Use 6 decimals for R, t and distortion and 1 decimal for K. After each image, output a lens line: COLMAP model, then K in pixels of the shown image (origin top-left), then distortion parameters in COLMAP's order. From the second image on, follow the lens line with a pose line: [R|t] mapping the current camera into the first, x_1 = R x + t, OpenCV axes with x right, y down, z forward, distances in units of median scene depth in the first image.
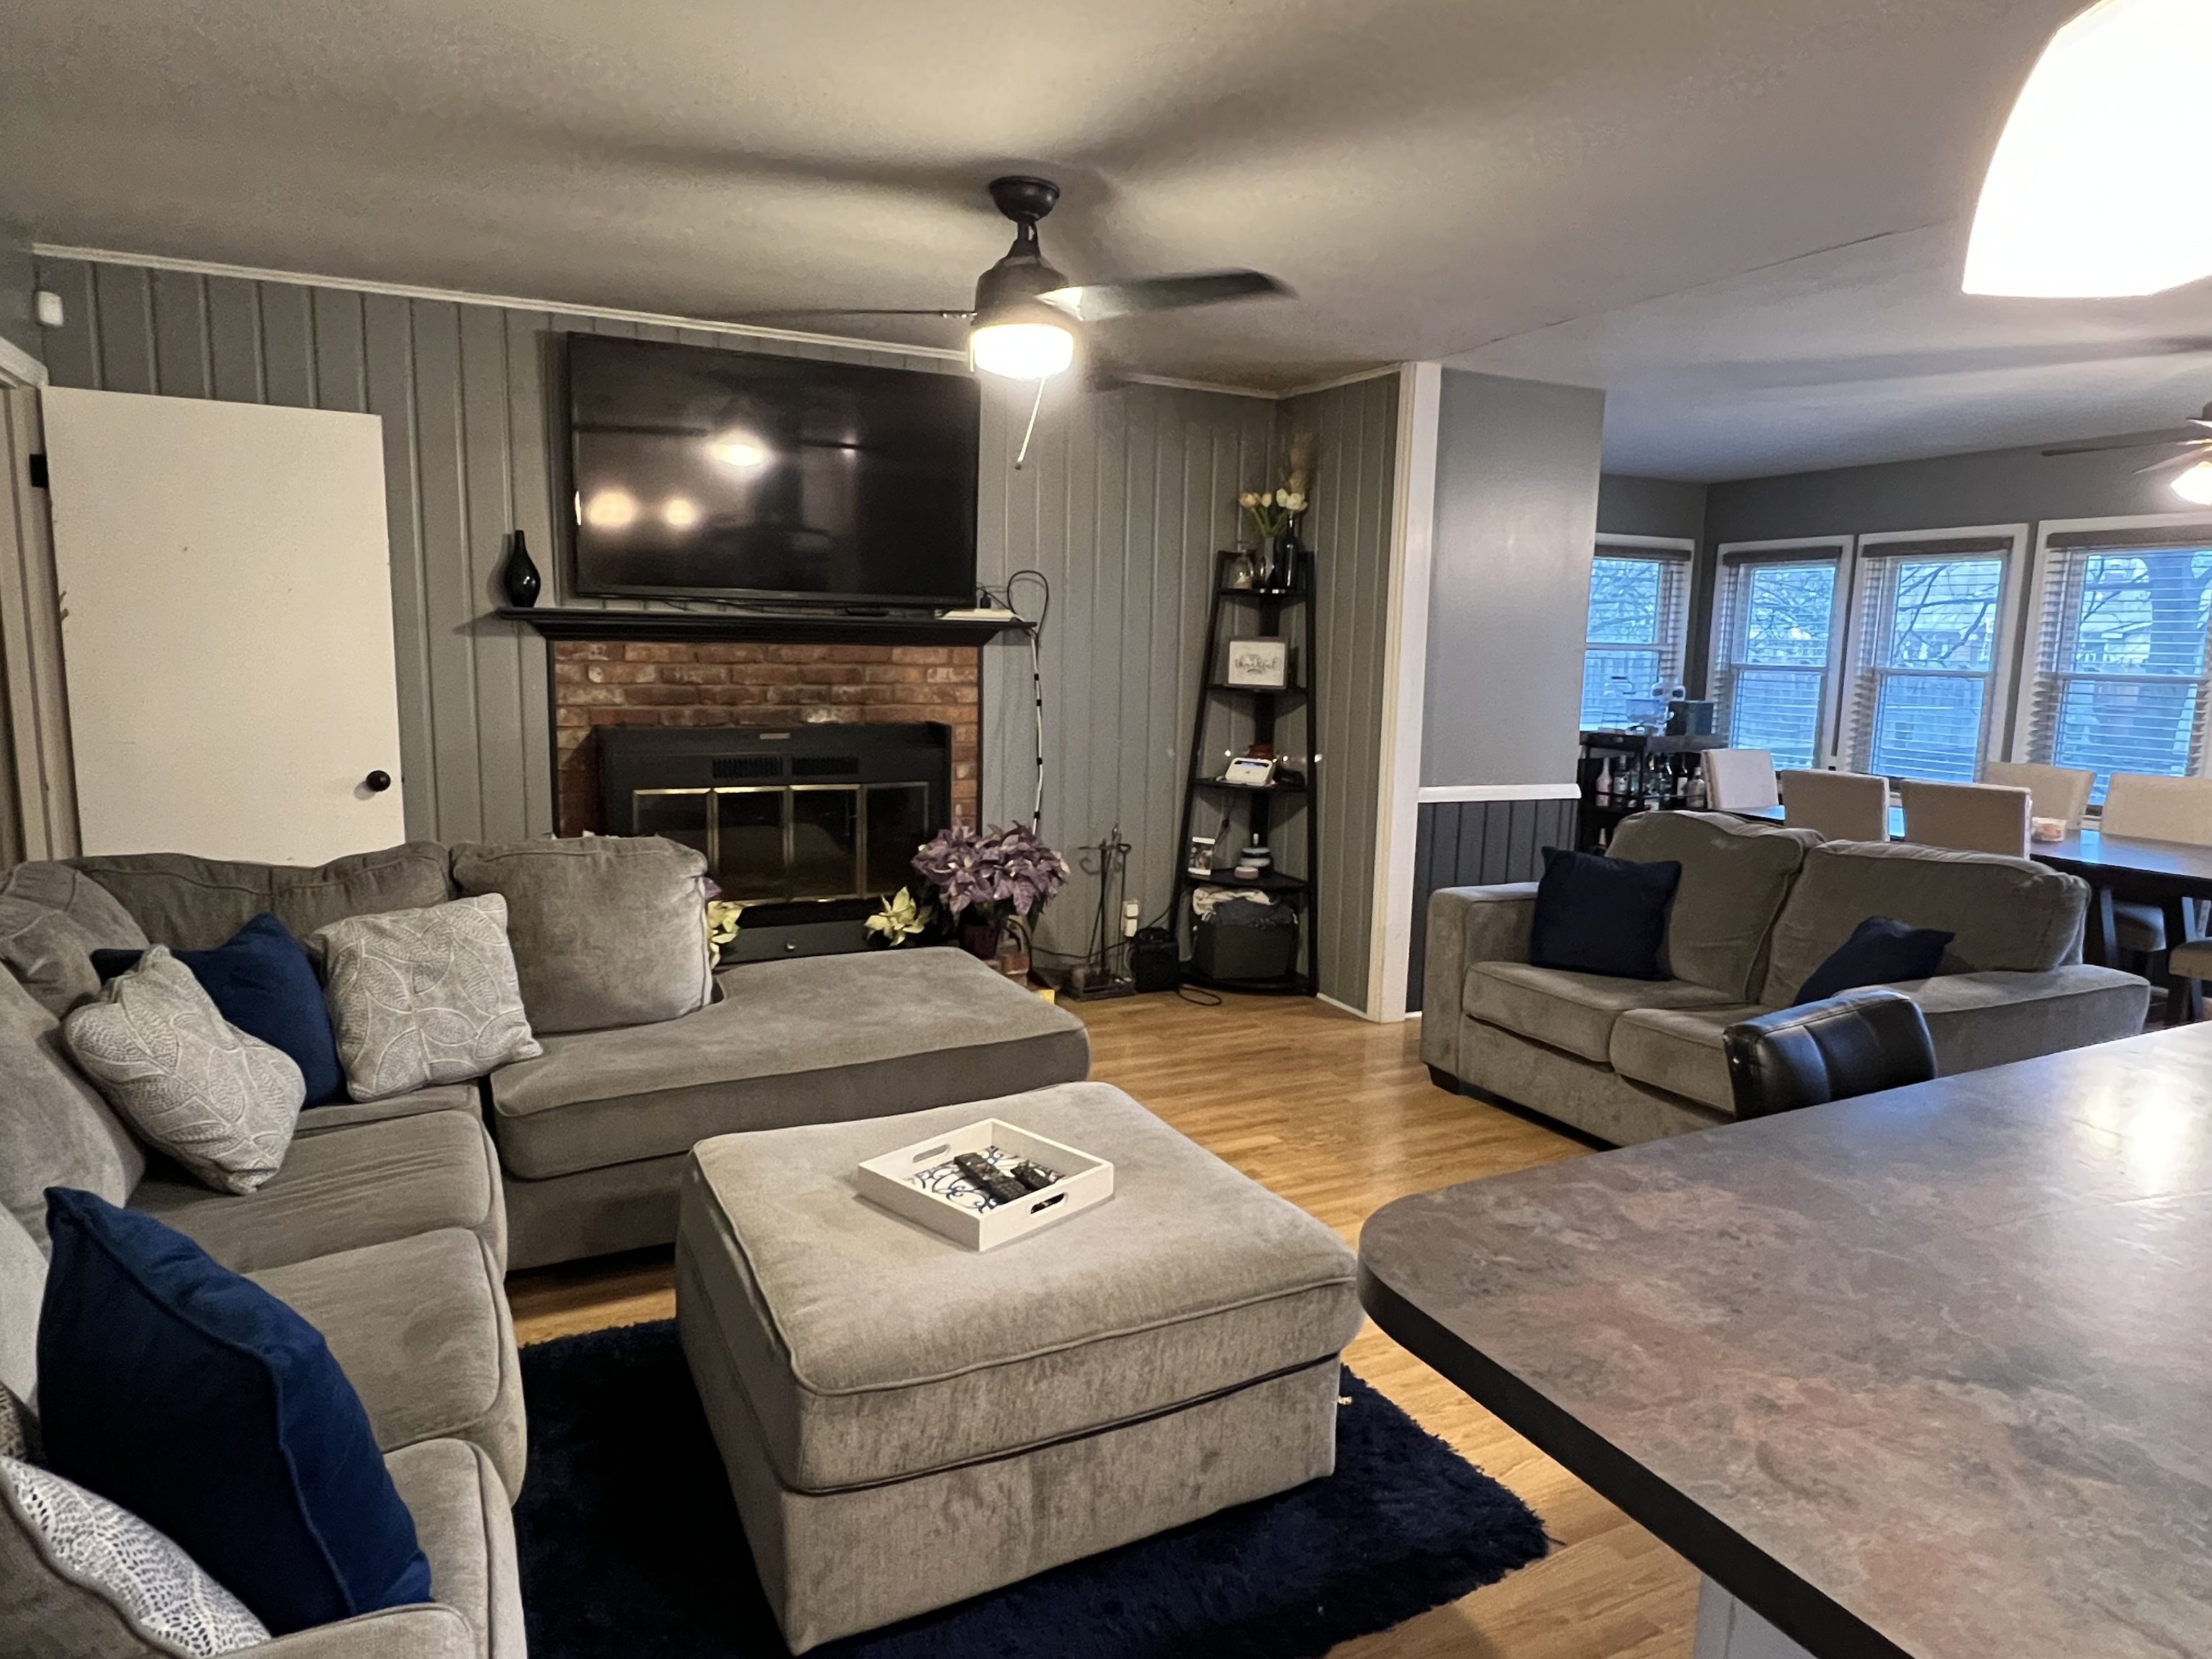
lens RADIAL K [[1314.5, 0, 1105.5], [0, 1314.5, 828.3], [0, 0, 1]] dist [0.008307, -0.000381]
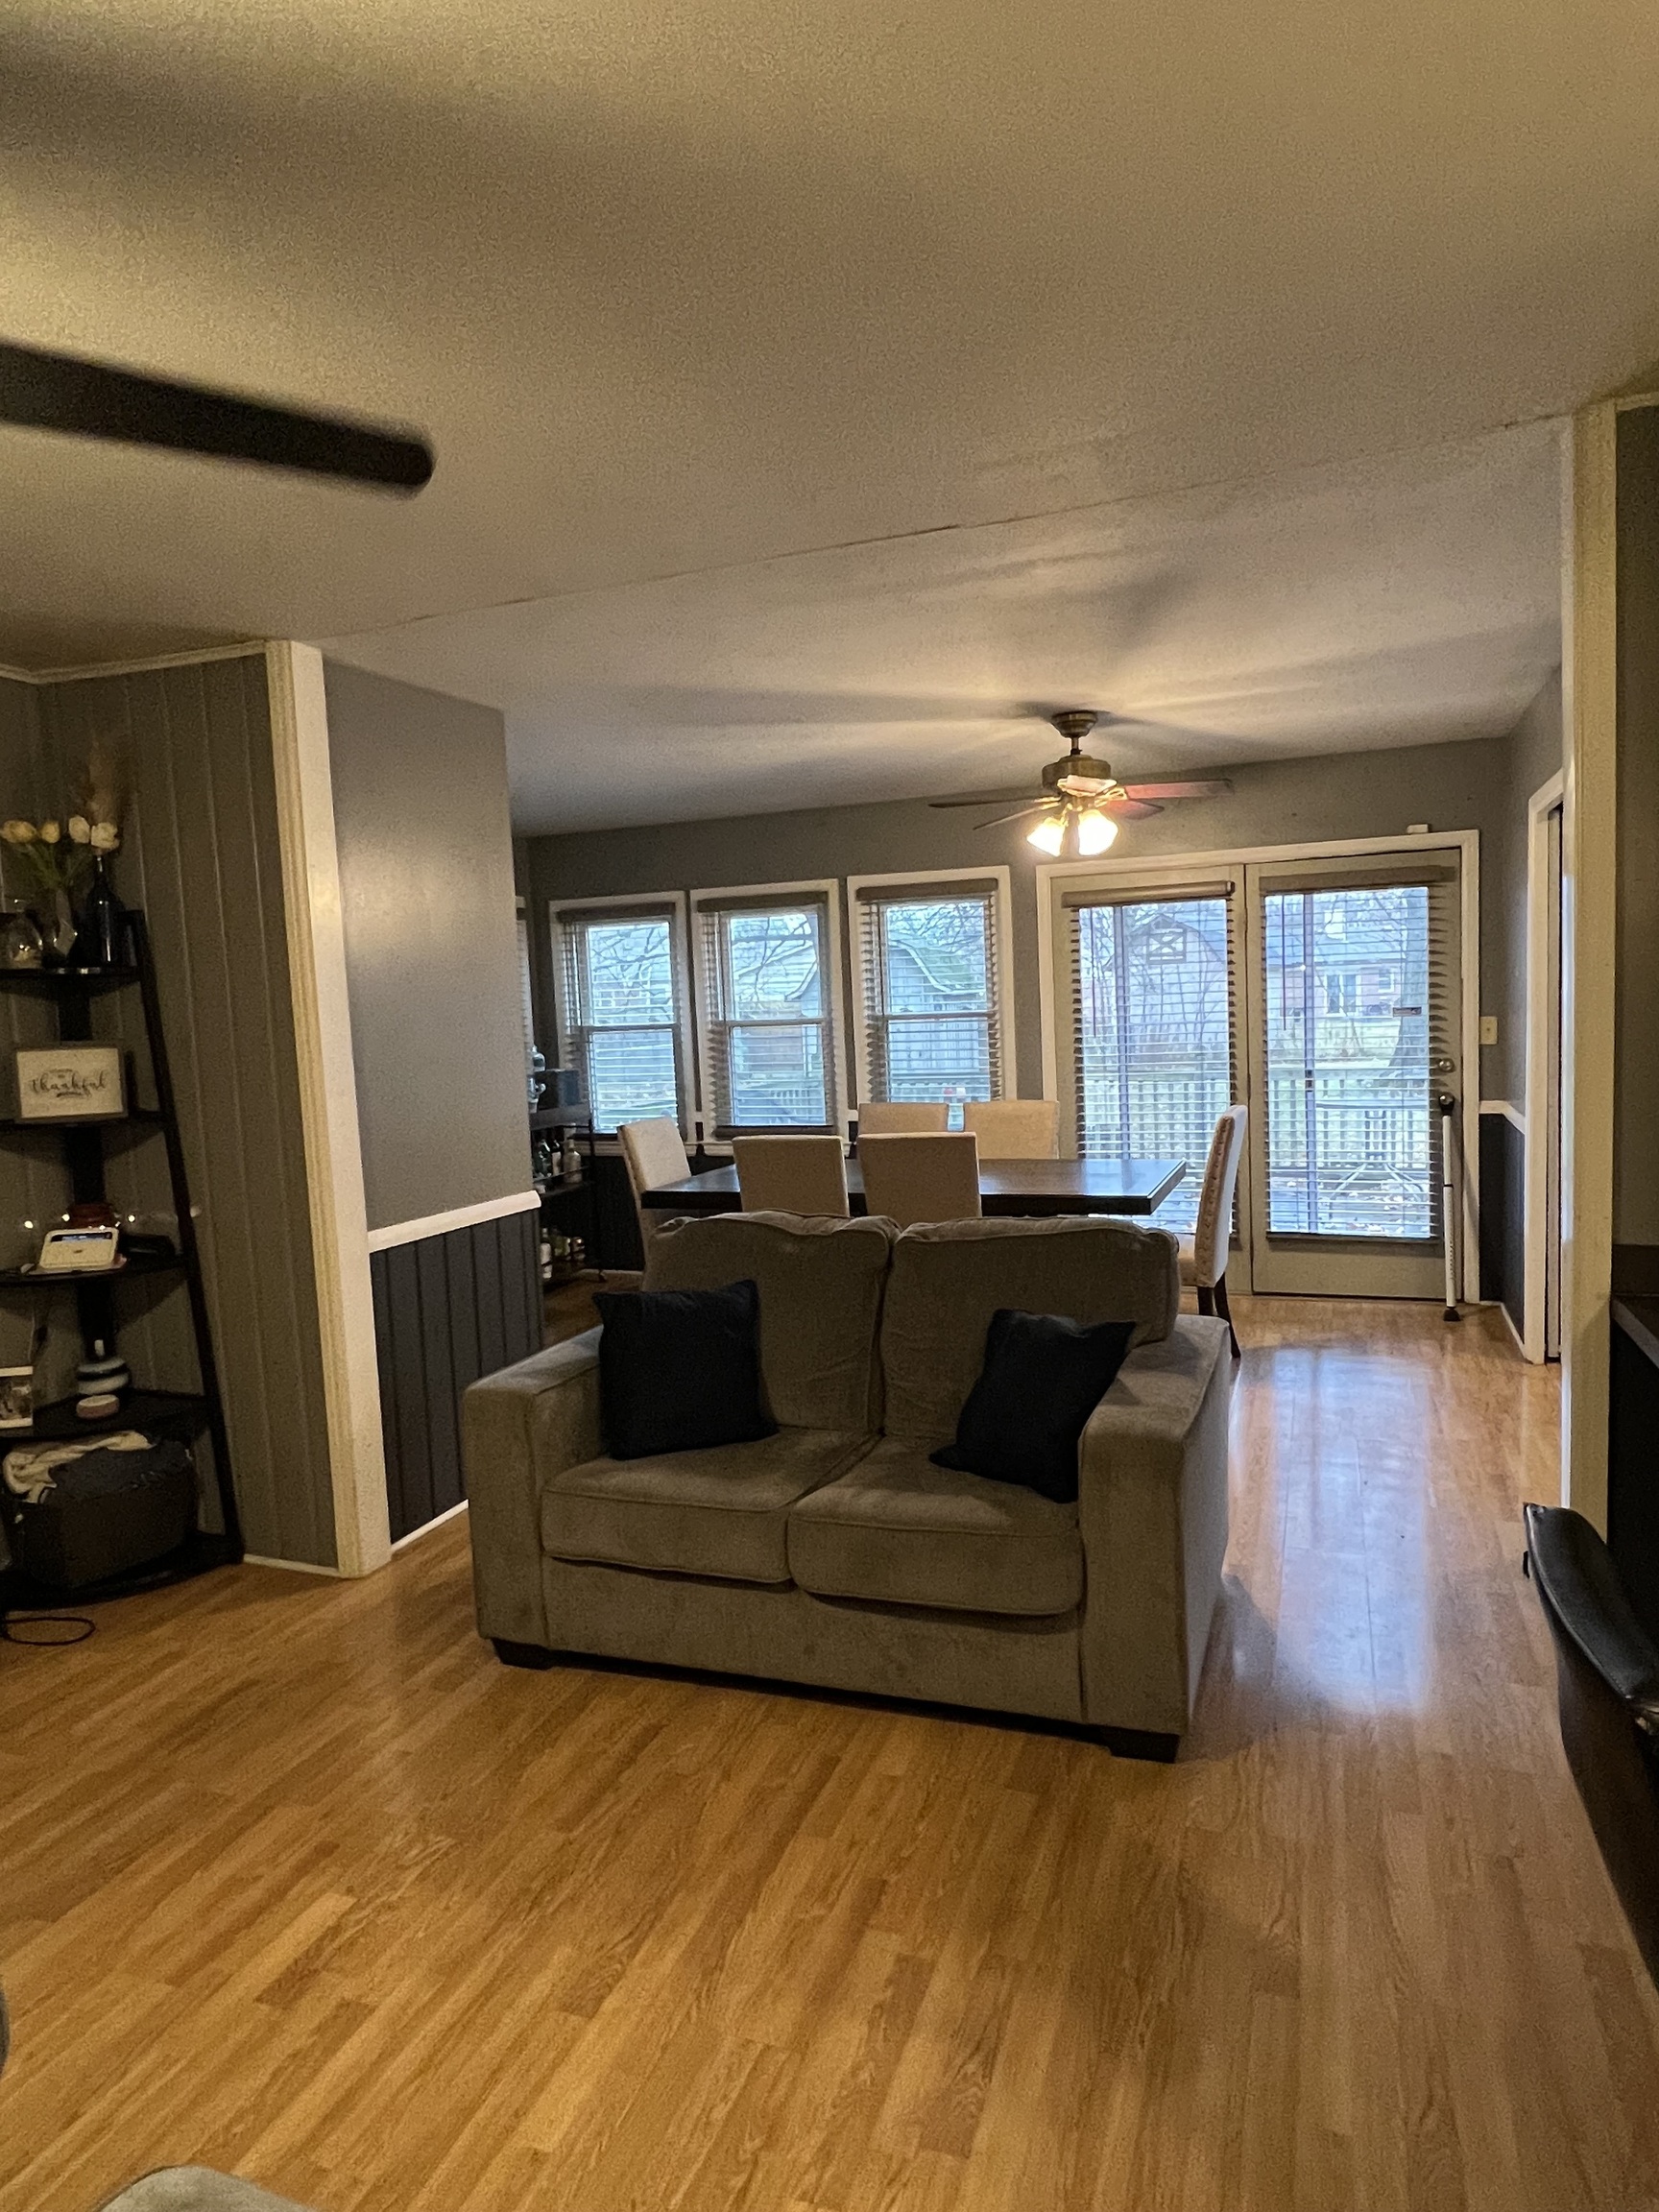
lens RADIAL K [[1314.5, 0, 826.5], [0, 1314.5, 1105.3], [0, 0, 1]] dist [0.008307, -0.000381]
pose [[0.734779, -0.111789, 0.669032, -0.046013], [0.155430, 0.987831, -0.005647, -0.052961], [-0.660259, 0.108137, 0.743212, 0.275278]]
